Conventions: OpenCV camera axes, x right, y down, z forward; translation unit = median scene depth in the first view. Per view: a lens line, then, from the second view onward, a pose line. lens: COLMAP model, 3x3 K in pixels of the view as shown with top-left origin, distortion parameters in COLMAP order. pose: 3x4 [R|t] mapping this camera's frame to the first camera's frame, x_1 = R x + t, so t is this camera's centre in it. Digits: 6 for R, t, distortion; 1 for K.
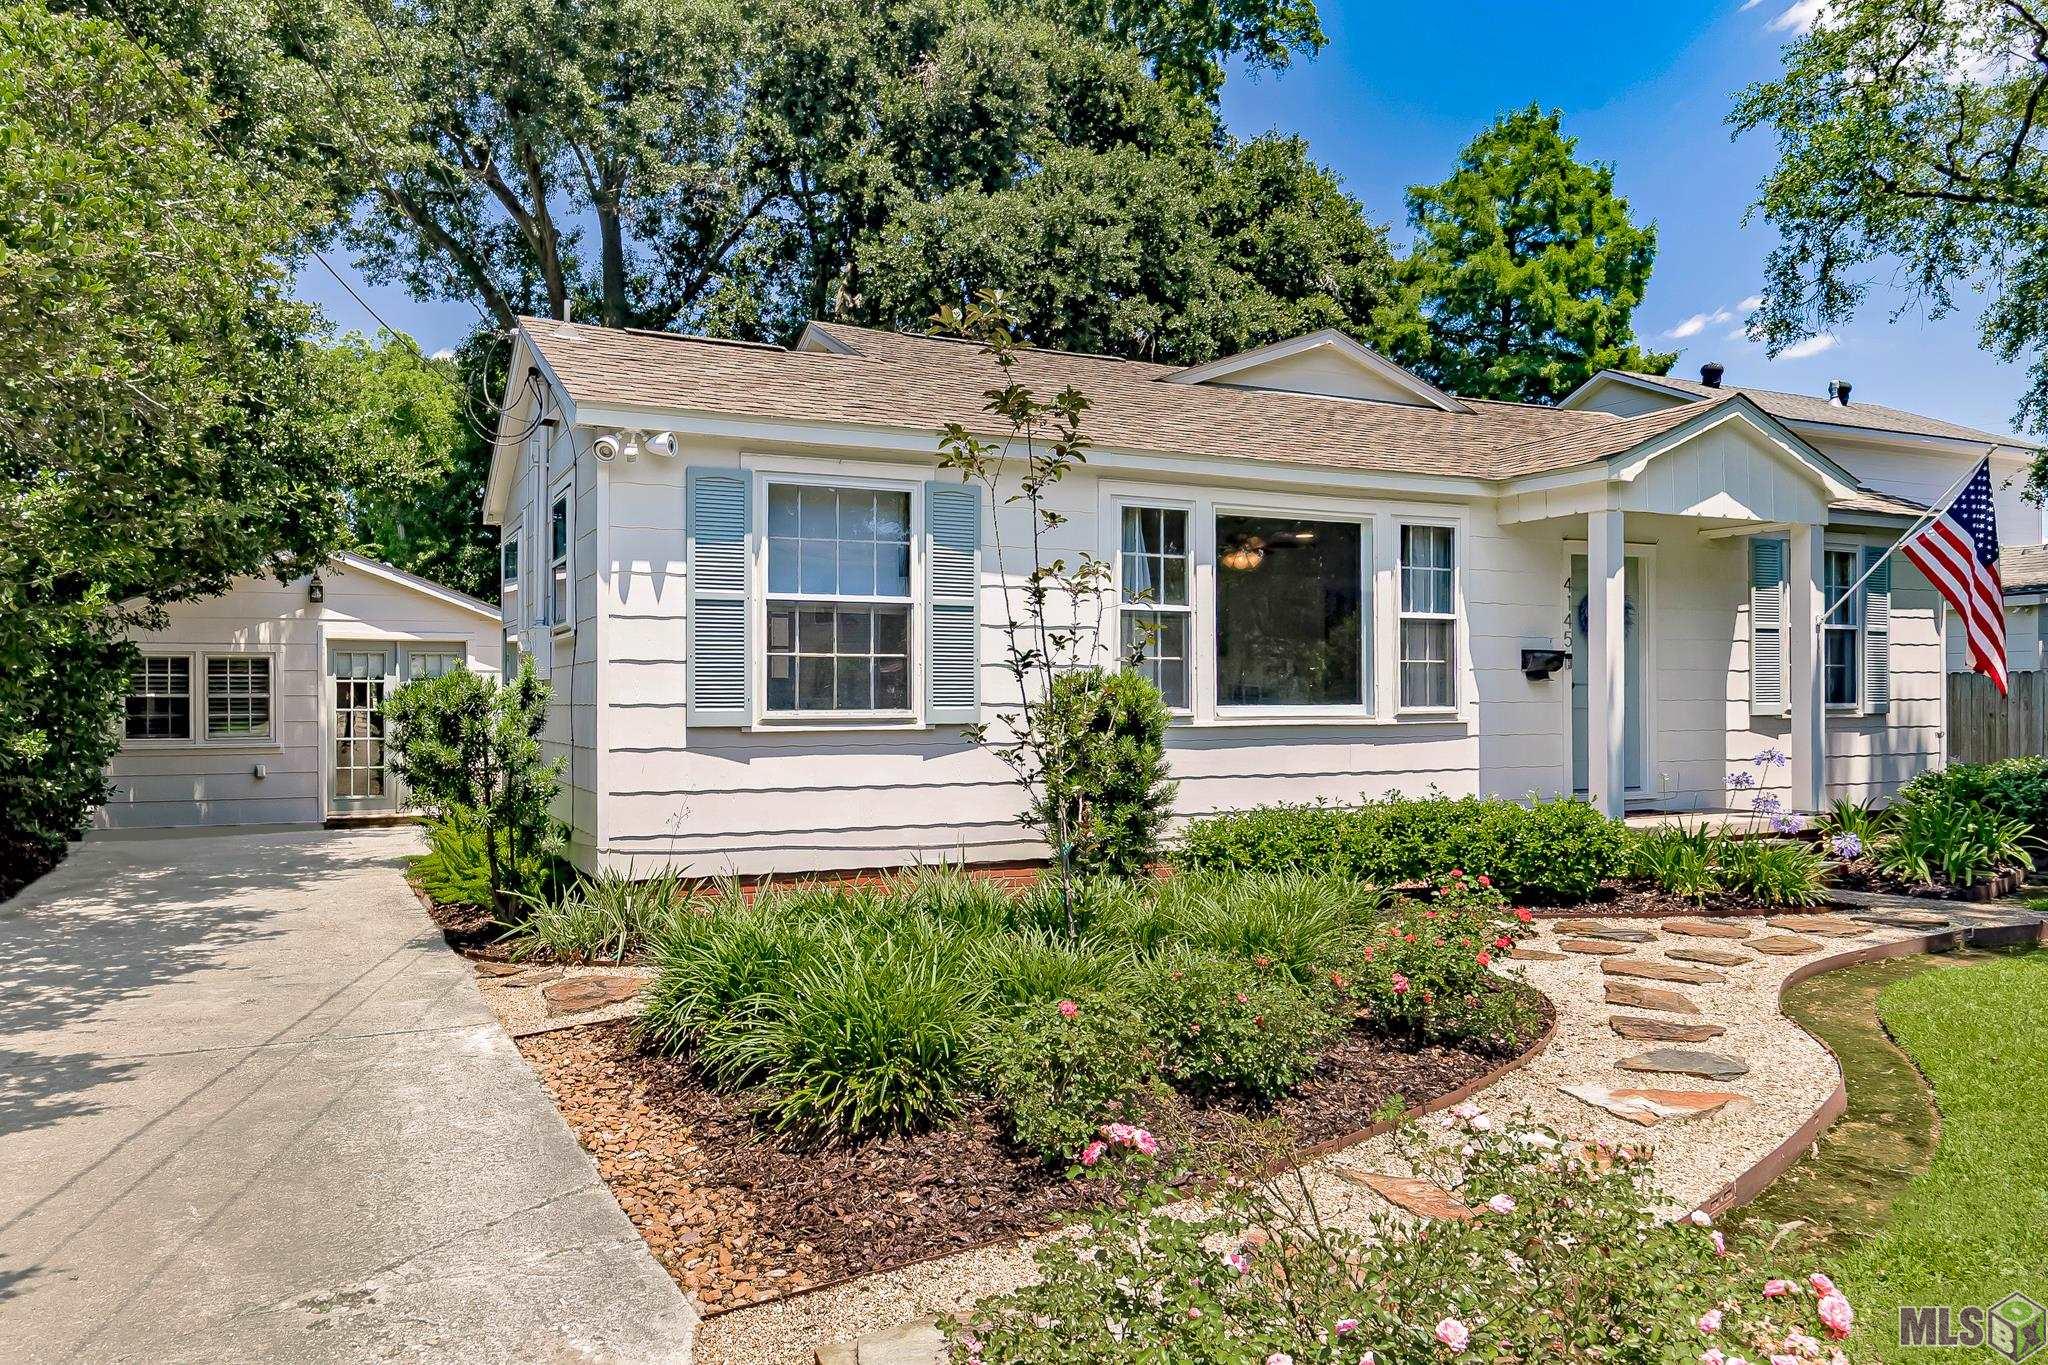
lens RADIAL K [[1417.3, 0, 1024.0], [0, 1417.3, 682.5], [0, 0, 1]] dist [-0.016813, 0.000800]
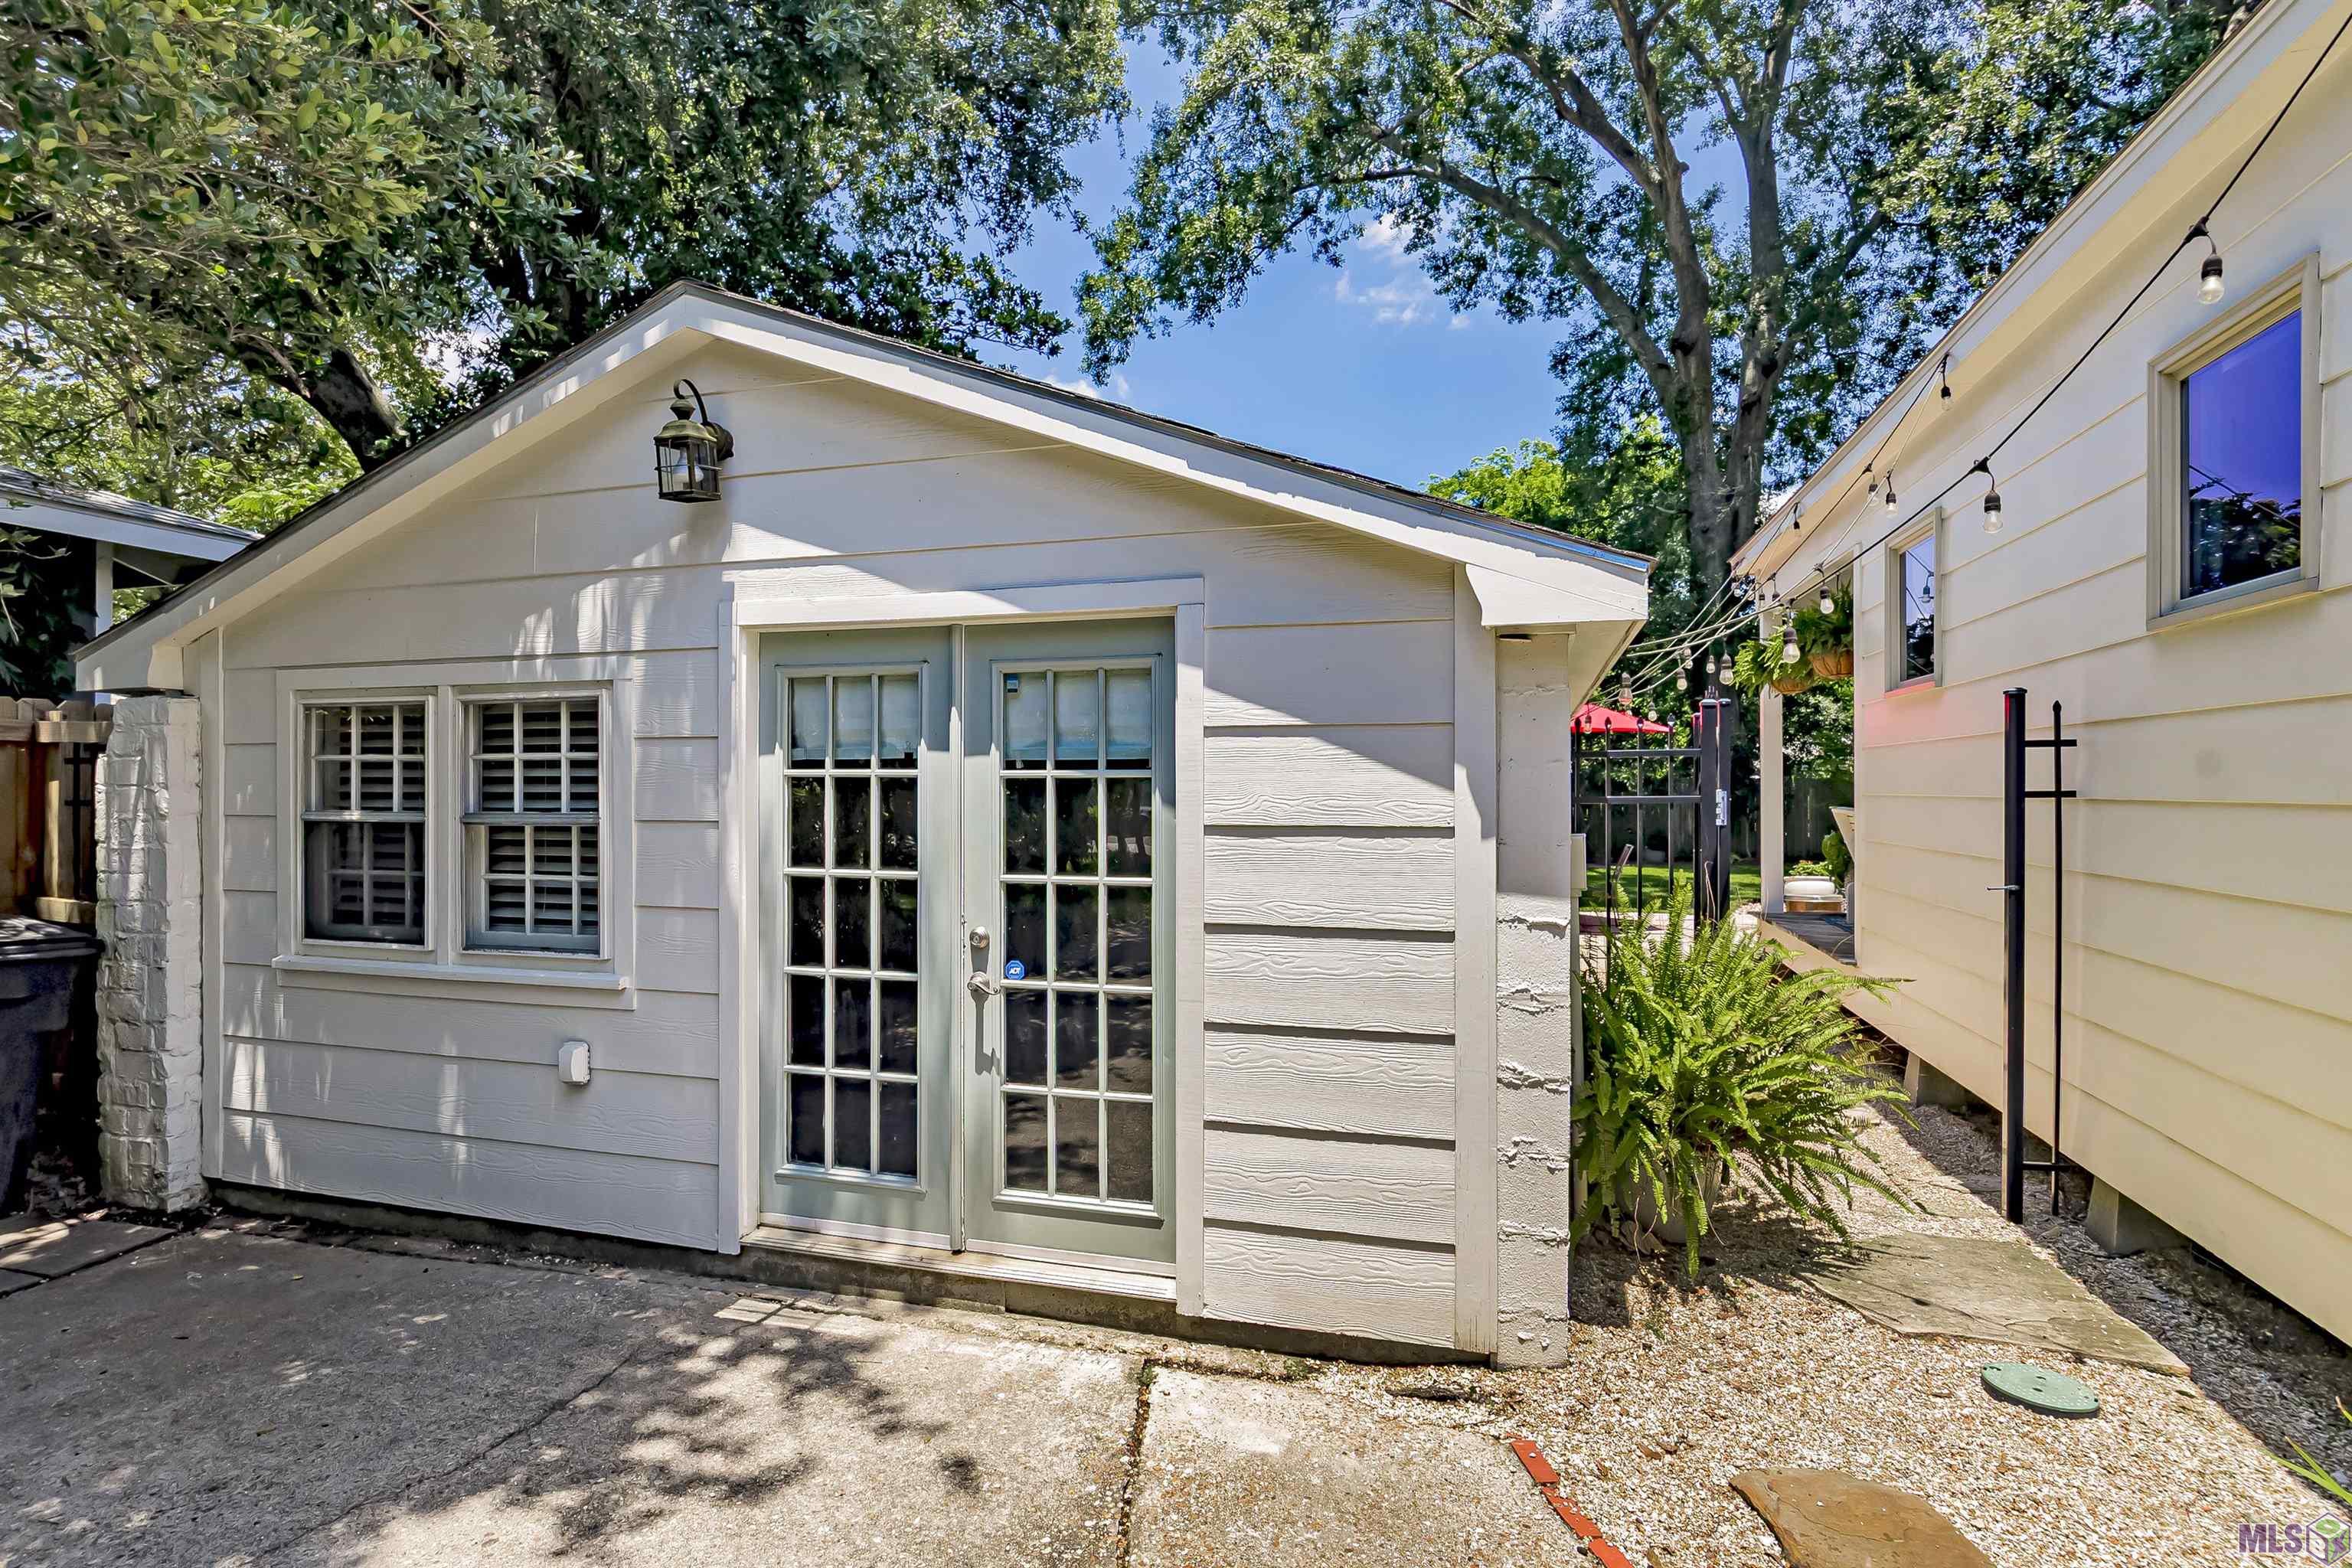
lens RADIAL K [[1273.4, 0, 1176.0], [0, 1273.4, 784.0], [0, 0, 1]] dist [0.003582, 0.000380]
pose [[0.755352, -0.003023, -0.655313, -0.323433], [0.000516, 0.999992, -0.004017, 0.003318], [0.655320, 0.002696, 0.755347, 1.093050]]
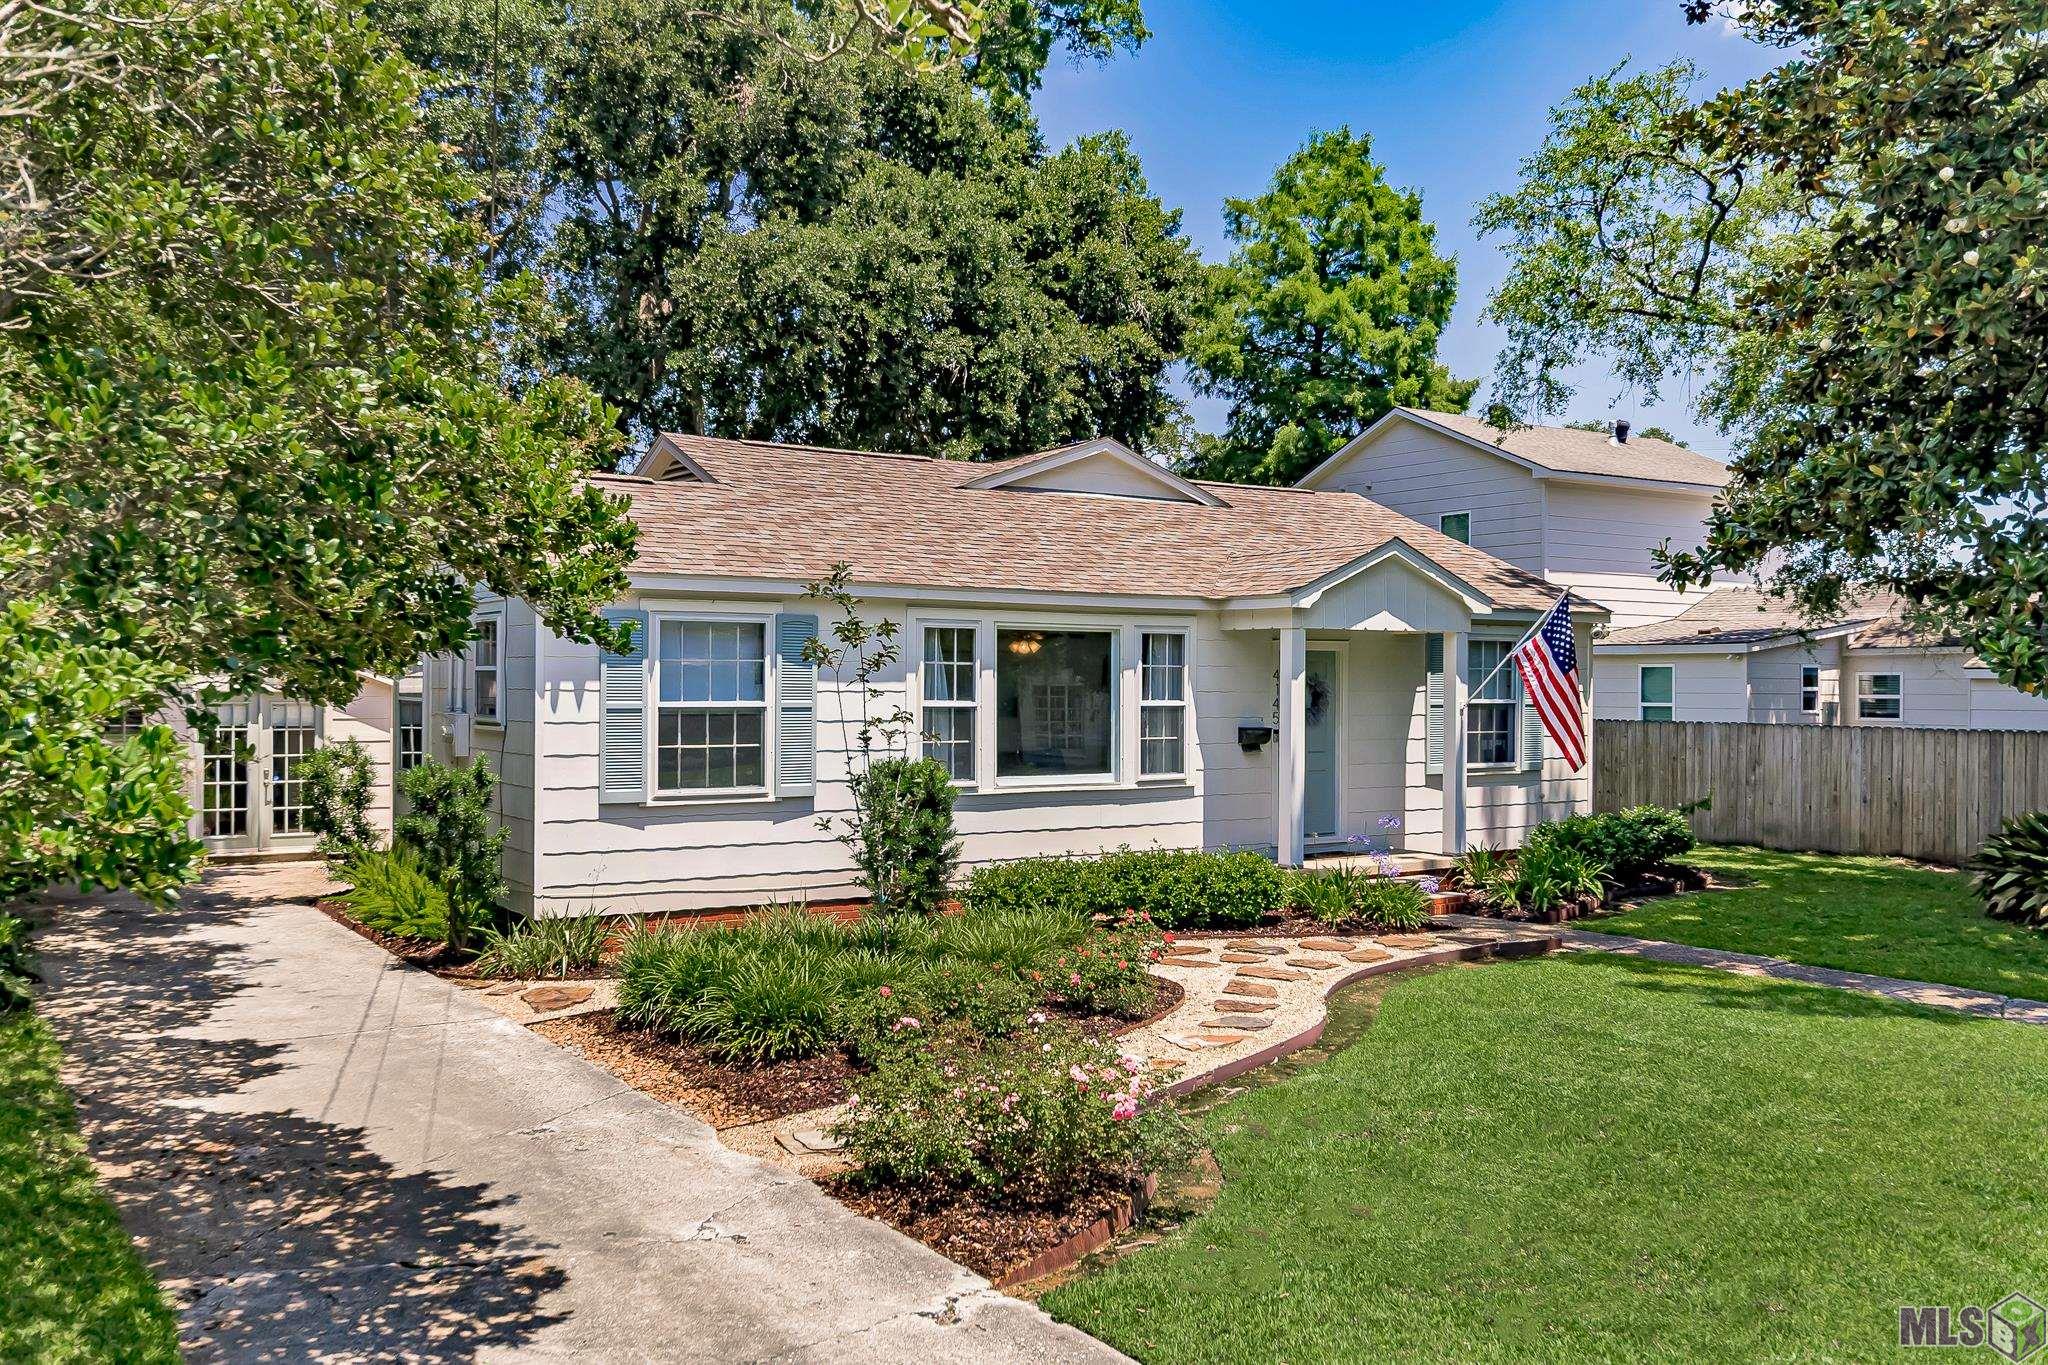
lens RADIAL K [[1698.9, 0, 1019.2], [0, 1698.9, 649.4], [0, 0, 1]] dist [-0.012704, -0.005483]
pose [[0.993275, 0.008080, 0.115494, -0.020680], [-0.007706, 0.999964, -0.003689, -0.080520], [-0.115520, 0.002774, 0.993301, -0.466234]]
